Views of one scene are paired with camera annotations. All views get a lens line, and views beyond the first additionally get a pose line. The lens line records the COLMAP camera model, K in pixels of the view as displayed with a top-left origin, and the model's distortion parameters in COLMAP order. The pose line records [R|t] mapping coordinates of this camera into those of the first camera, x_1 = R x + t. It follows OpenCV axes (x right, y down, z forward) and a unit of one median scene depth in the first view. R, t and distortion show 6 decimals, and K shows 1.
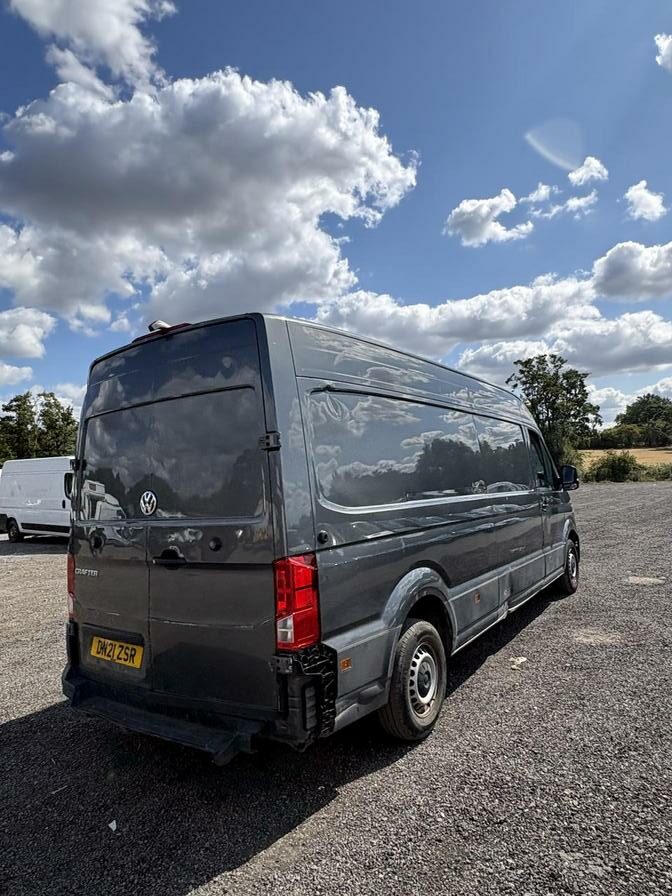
lens RADIAL K [[554.6, 0, 336.6], [0, 554.6, 453.3], [0, 0, 1]] dist [-0.013231, 0.013408]
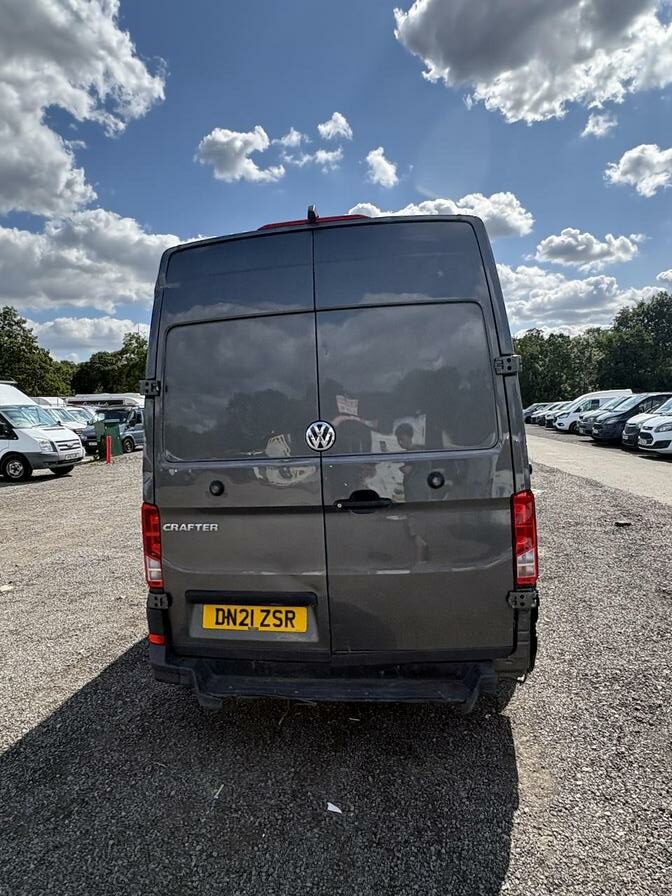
lens RADIAL K [[554.6, 0, 336.6], [0, 554.6, 453.3], [0, 0, 1]] dist [-0.013231, 0.013408]
pose [[0.903653, -0.020691, 0.427766, -0.350322], [-0.023810, 0.994860, 0.098419, 0.017363], [-0.427604, -0.099121, 0.898515, 0.129173]]
